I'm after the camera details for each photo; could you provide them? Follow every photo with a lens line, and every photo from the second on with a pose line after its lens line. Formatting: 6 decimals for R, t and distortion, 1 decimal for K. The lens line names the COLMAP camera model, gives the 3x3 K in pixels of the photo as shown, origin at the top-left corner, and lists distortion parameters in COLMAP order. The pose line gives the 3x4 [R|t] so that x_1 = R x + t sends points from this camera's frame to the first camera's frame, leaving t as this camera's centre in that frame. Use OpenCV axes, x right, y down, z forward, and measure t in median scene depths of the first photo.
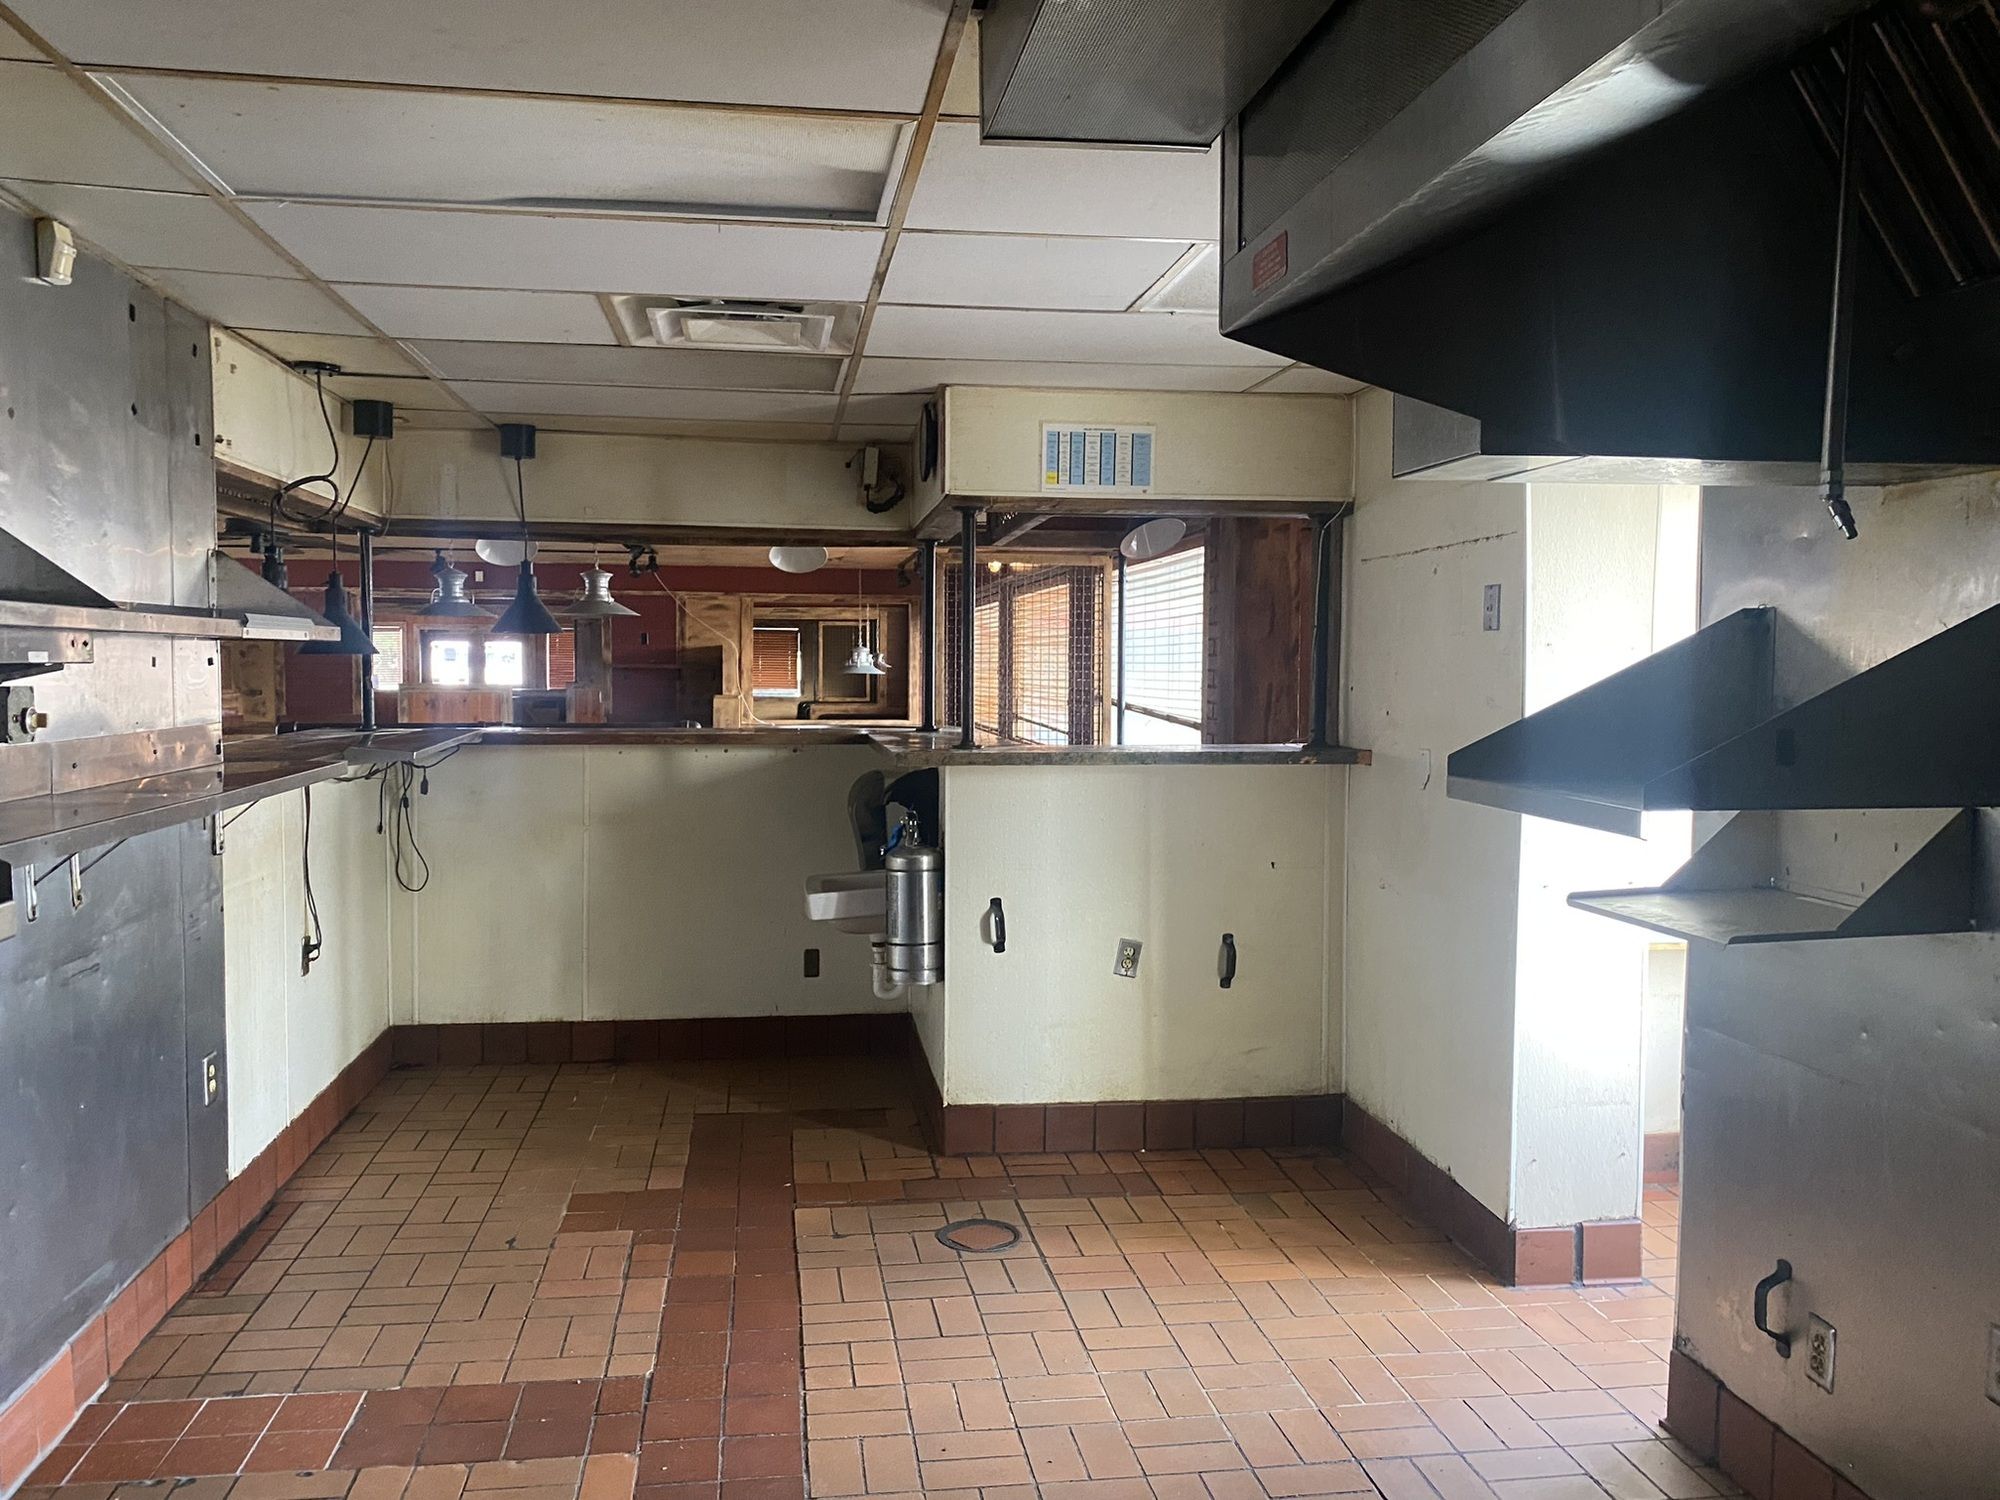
lens RADIAL K [[1521.5, 0, 988.2], [0, 1521.5, 741.7], [0, 0, 1]] dist [0.005926, -0.011859]
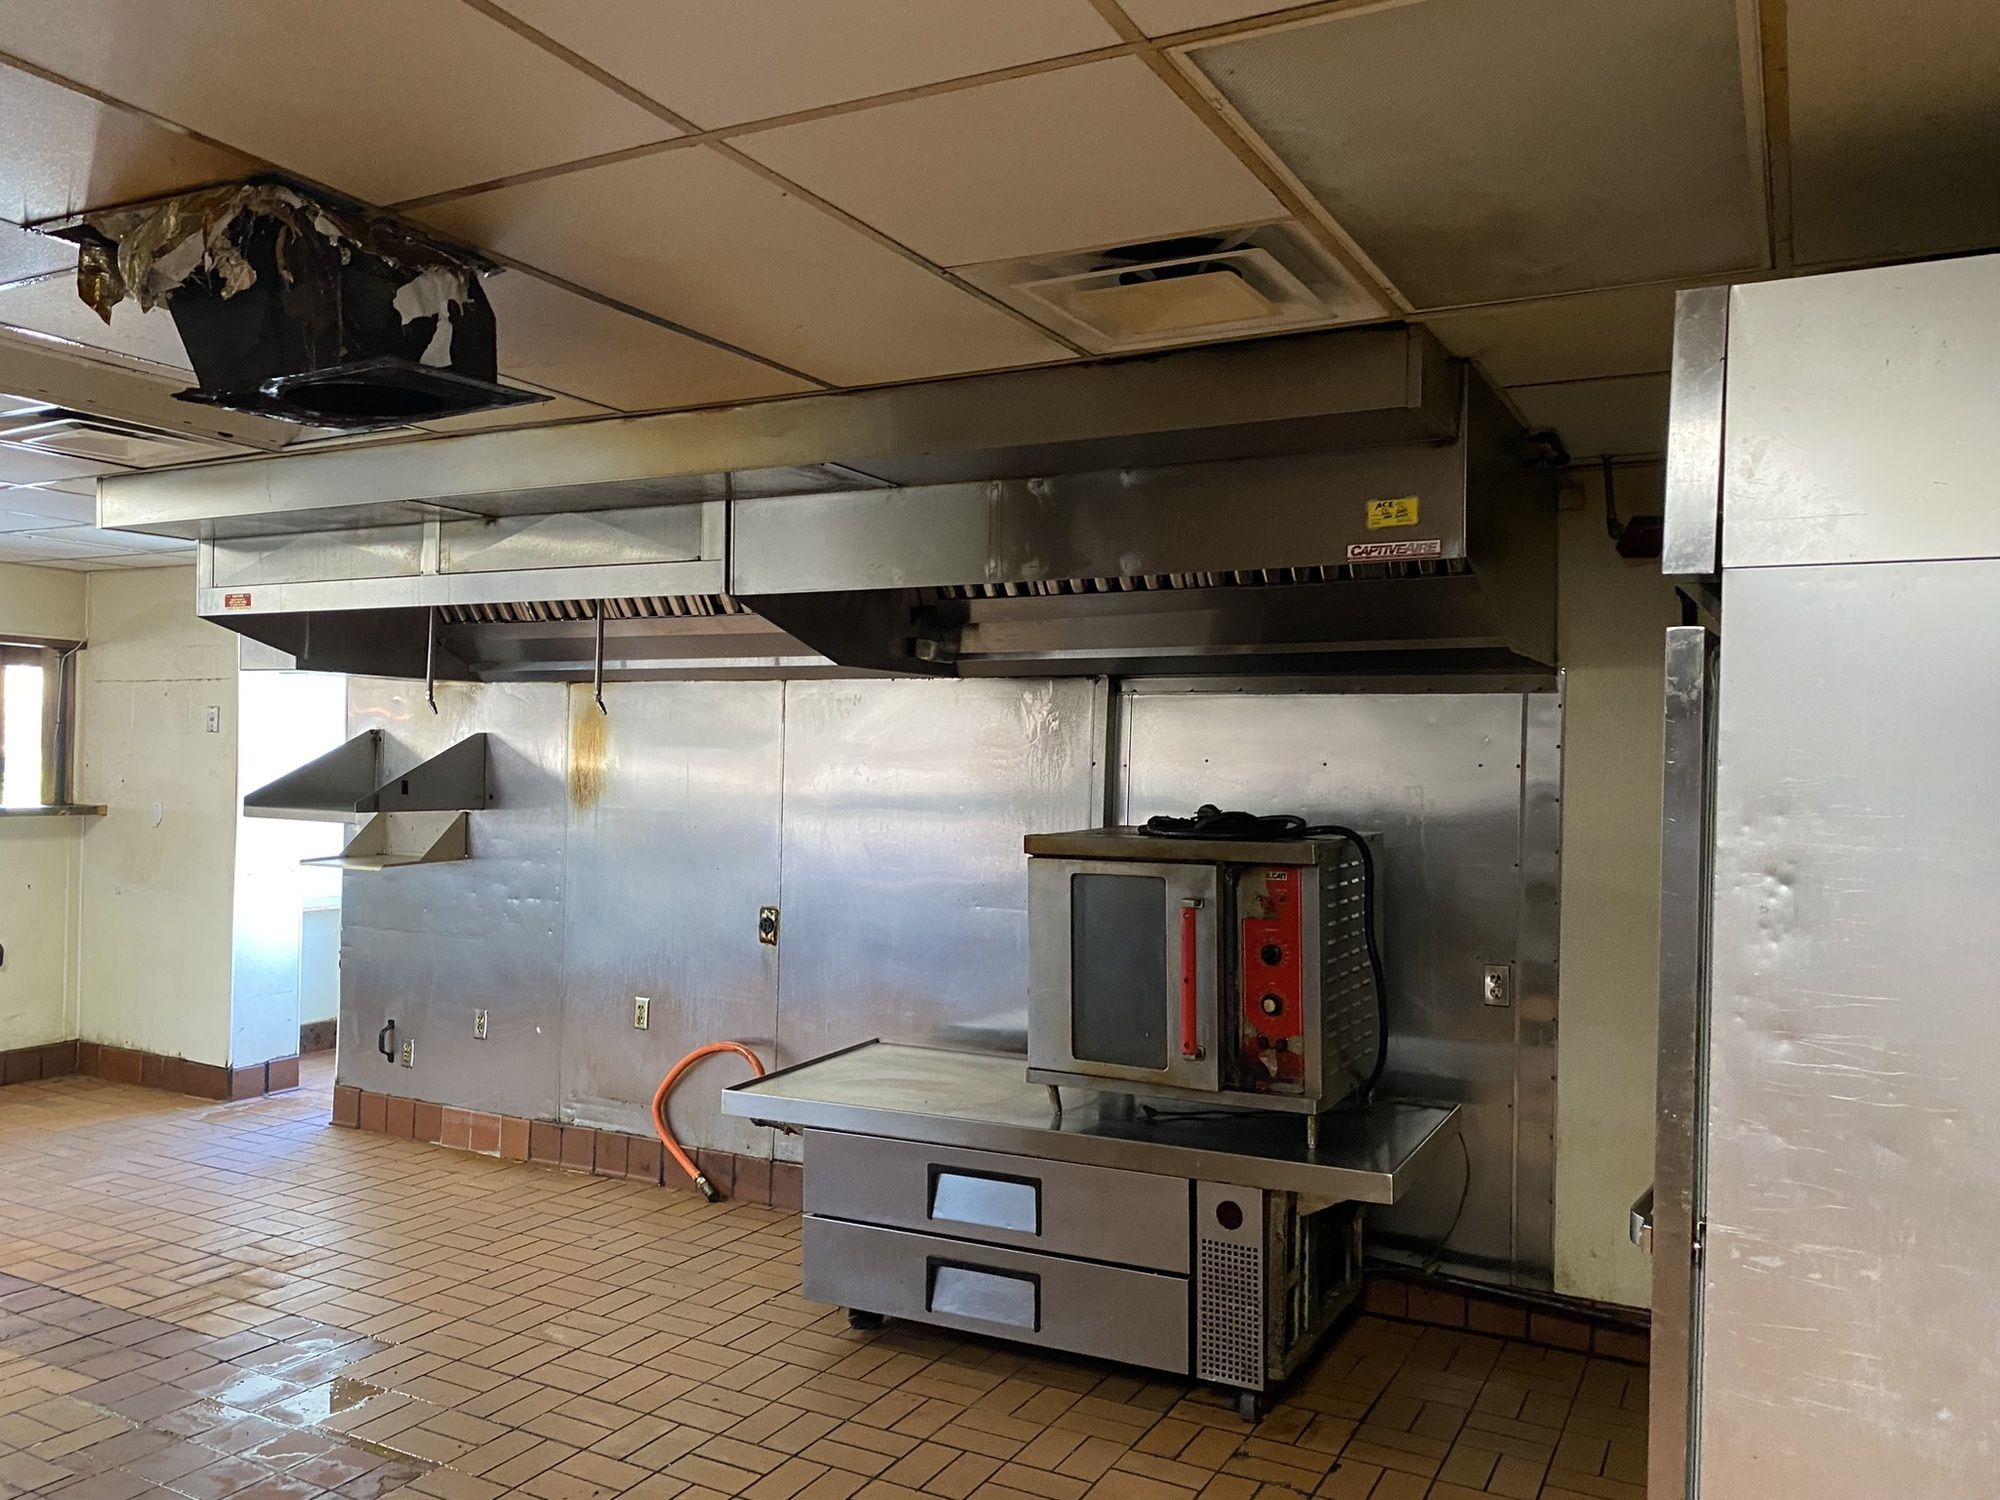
lens RADIAL K [[1521.5, 0, 995.6], [0, 1521.5, 747.0], [0, 0, 1]] dist [0.005926, -0.011859]
pose [[0.591358, 0.022033, 0.806108, -0.773697], [0.021775, 0.998826, -0.043274, 0.054229], [-0.806115, 0.043144, 0.590184, -1.070281]]
